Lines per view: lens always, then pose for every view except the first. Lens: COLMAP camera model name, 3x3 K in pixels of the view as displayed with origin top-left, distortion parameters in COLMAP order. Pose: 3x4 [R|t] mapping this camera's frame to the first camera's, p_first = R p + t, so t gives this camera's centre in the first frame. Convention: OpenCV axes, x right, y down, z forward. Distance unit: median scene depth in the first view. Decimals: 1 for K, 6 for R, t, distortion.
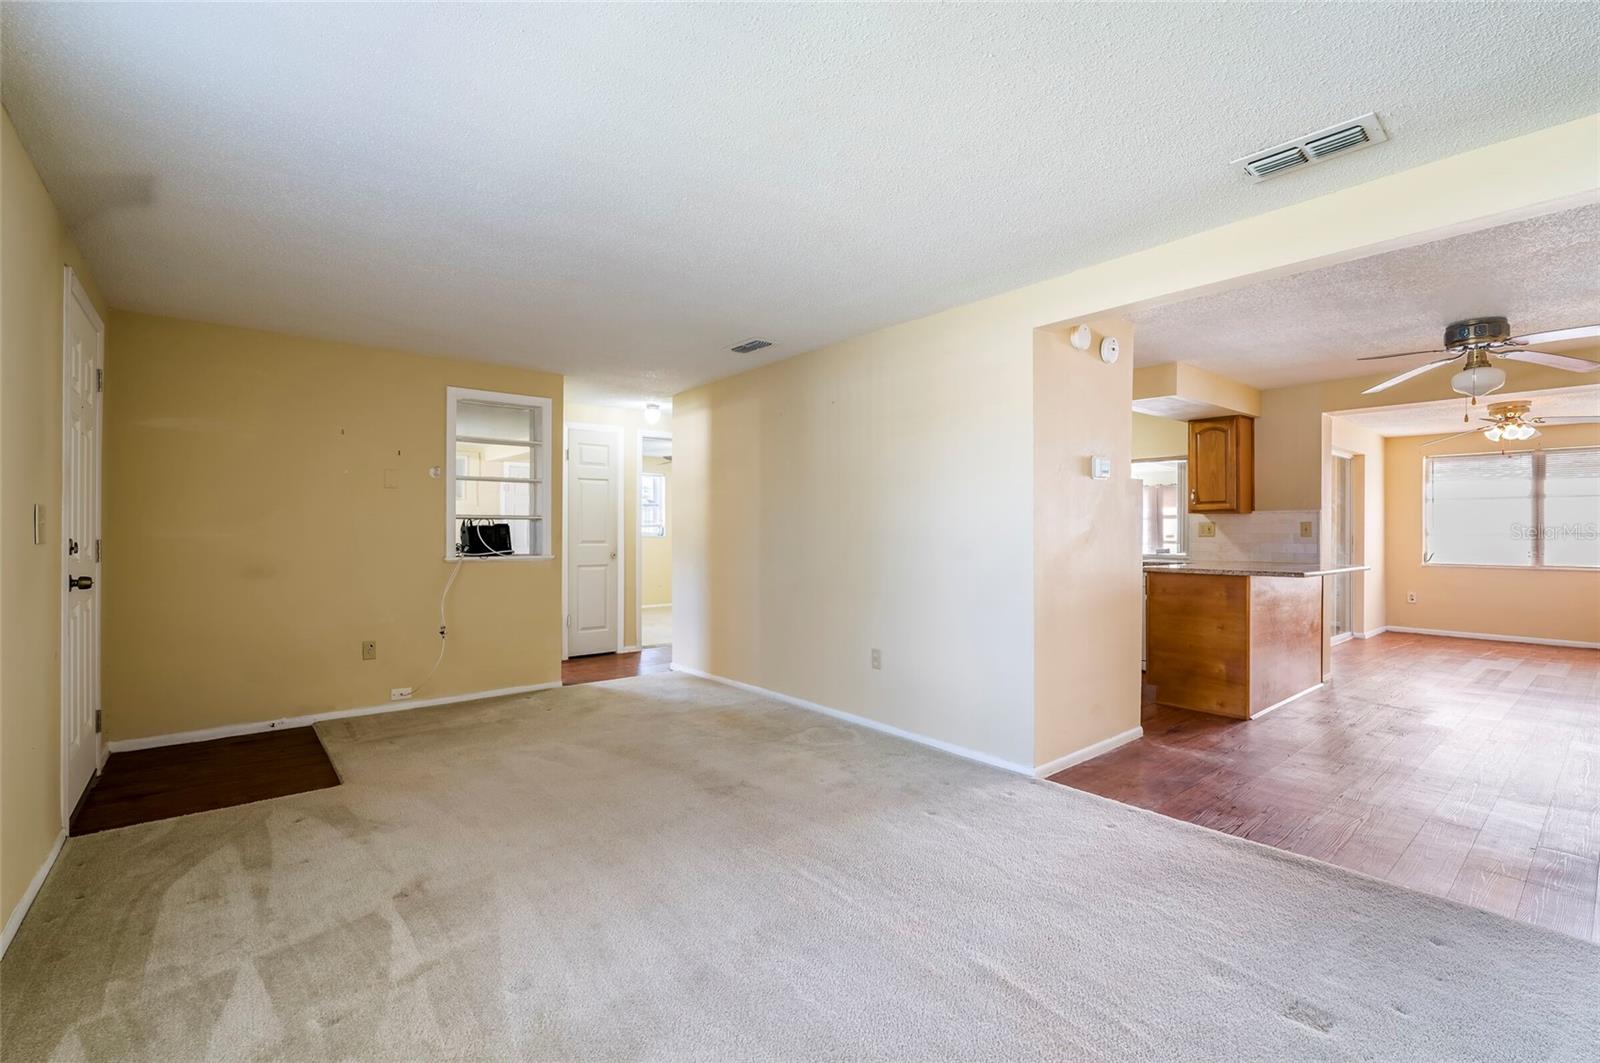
lens RADIAL K [[712.6, 0, 800.0], [0, 712.6, 531.5], [0, 0, 1]] dist [-0.000144, -0.000089]
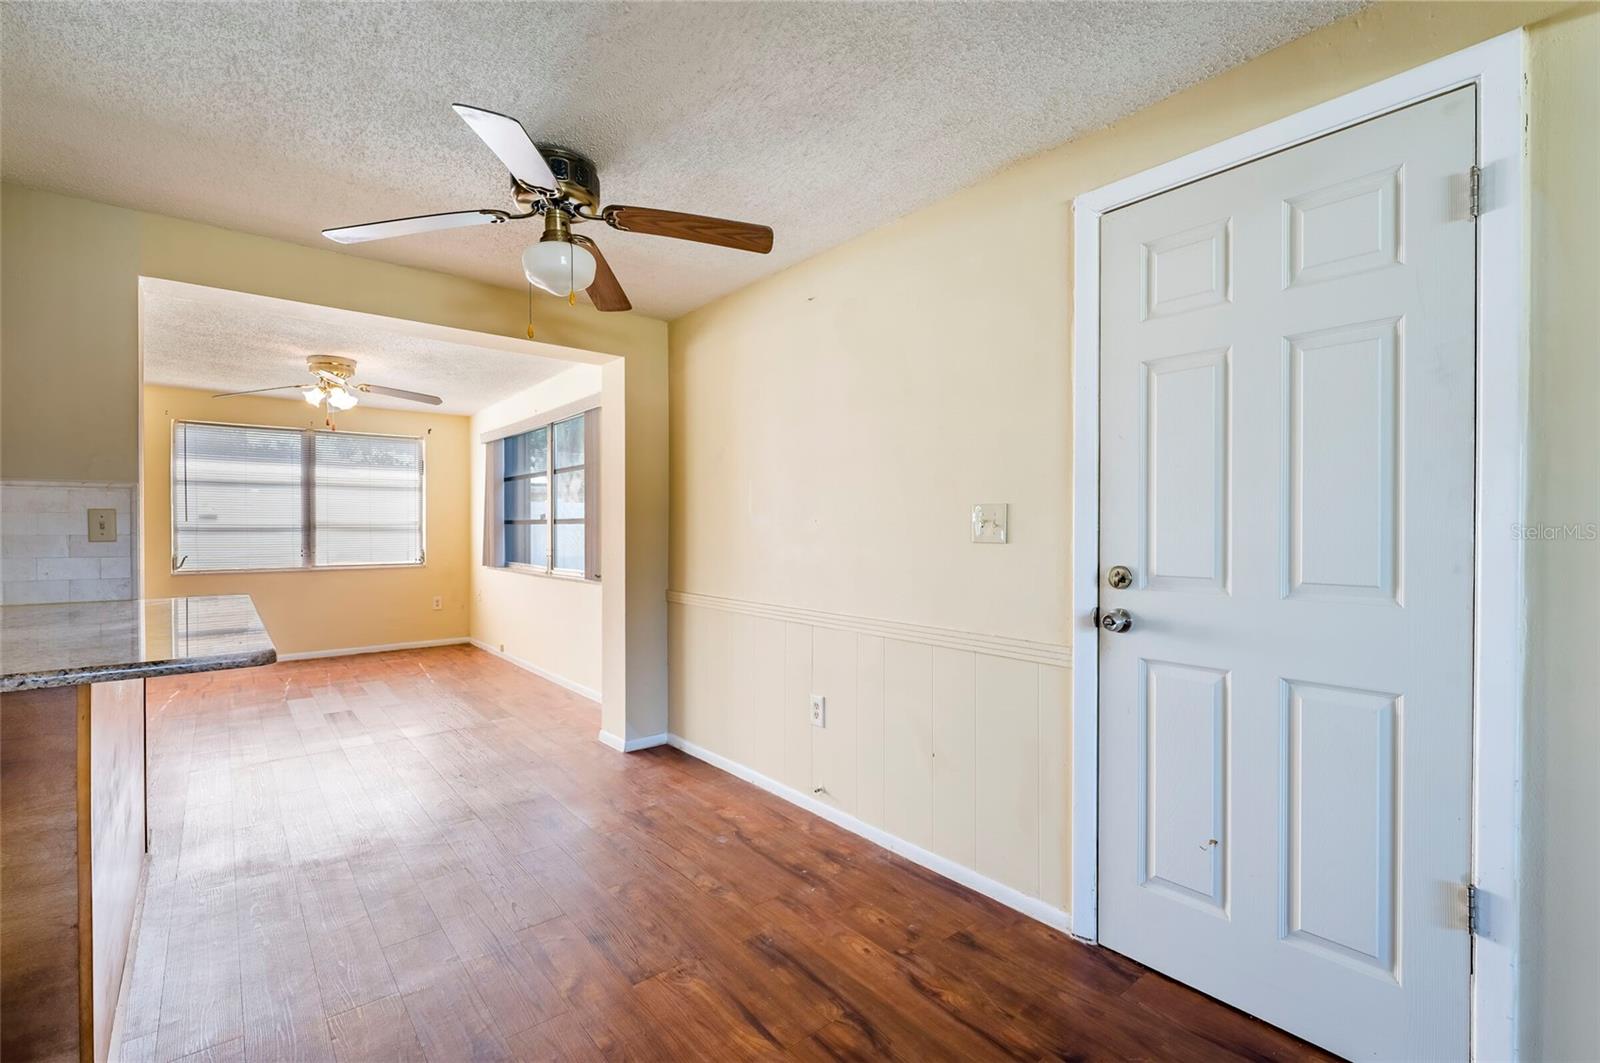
lens RADIAL K [[712.6, 0, 800.0], [0, 712.6, 531.5], [0, 0, 1]] dist [-0.000144, -0.000089]
pose [[0.012319, -0.009767, 0.999876, 0.239021], [-0.002224, 0.999950, 0.009795, -0.003954], [-0.999922, -0.002345, 0.012297, 0.496134]]
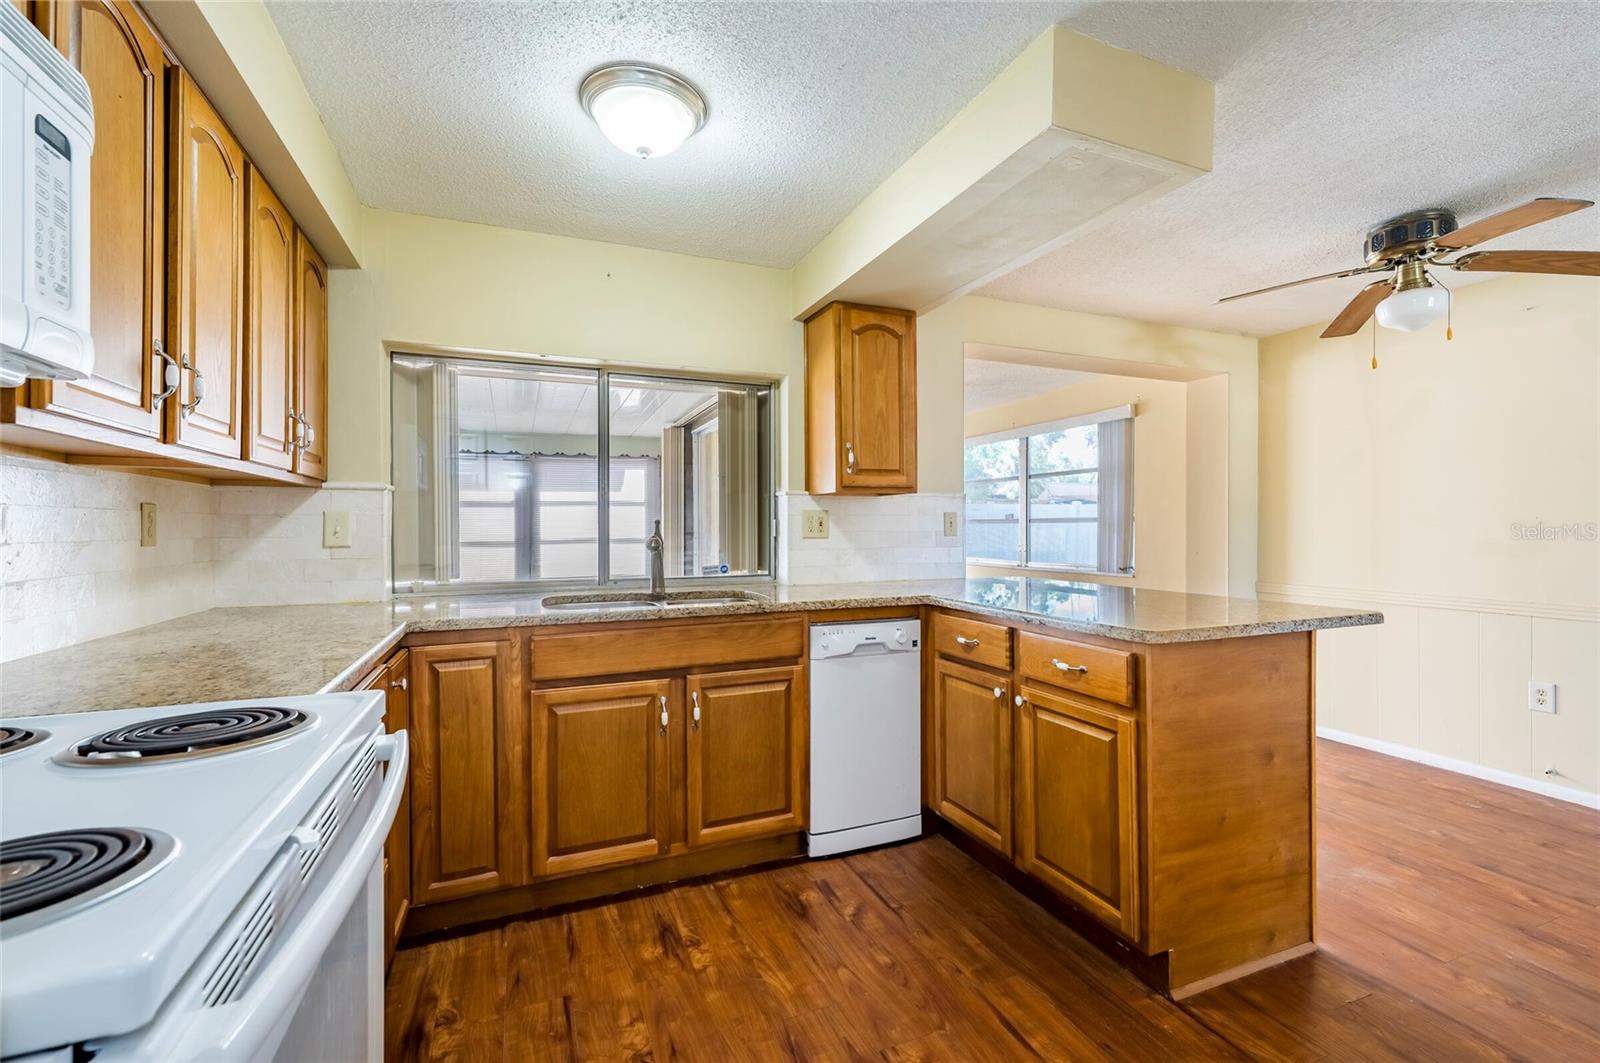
lens RADIAL K [[705.2, 0, 800.0], [0, 705.2, 531.5], [0, 0, 1]] dist [0.022694, -0.000198]
pose [[0.304489, -0.010275, 0.952460, 0.069806], [0.002273, 0.999947, 0.010061, -0.002819], [-0.952513, -0.000899, 0.304496, 0.834455]]
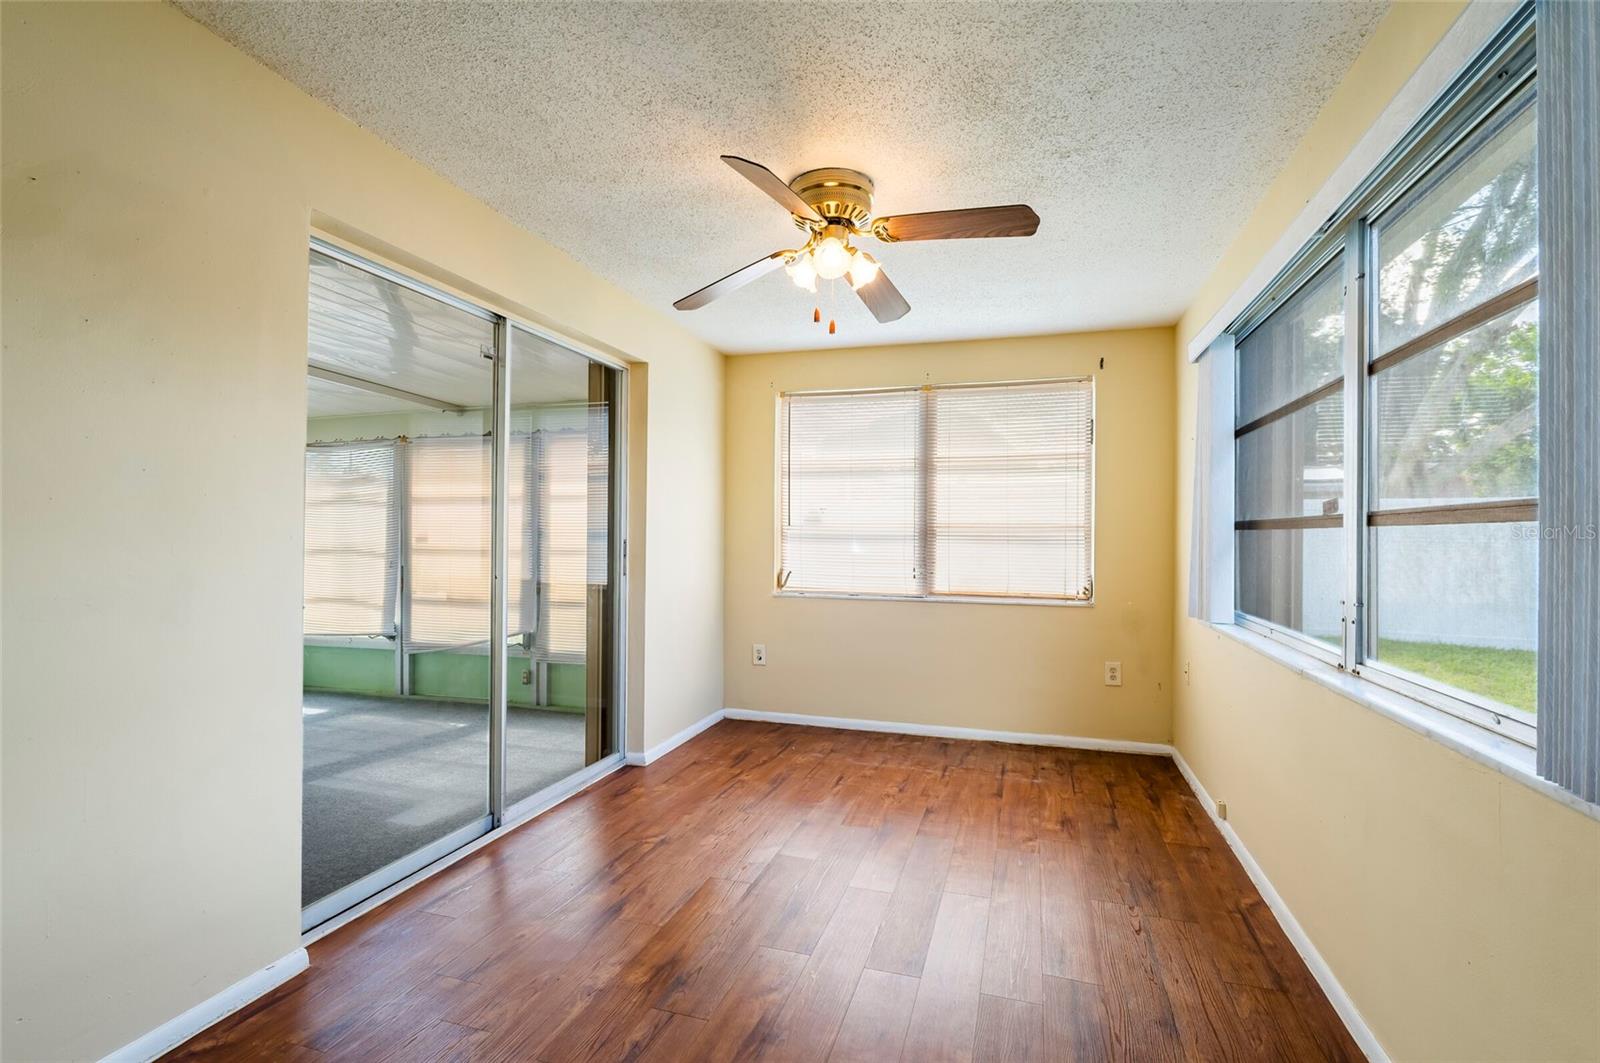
lens RADIAL K [[746.6, 0, 800.0], [0, 746.6, 531.5], [0, 0, 1]] dist [-0.024755, 0.000006]
pose [[0.838166, 0.003227, 0.545406, 0.779371], [-0.005075, 0.999985, 0.001882, -0.001334], [-0.545392, -0.004345, 0.838170, 0.693667]]
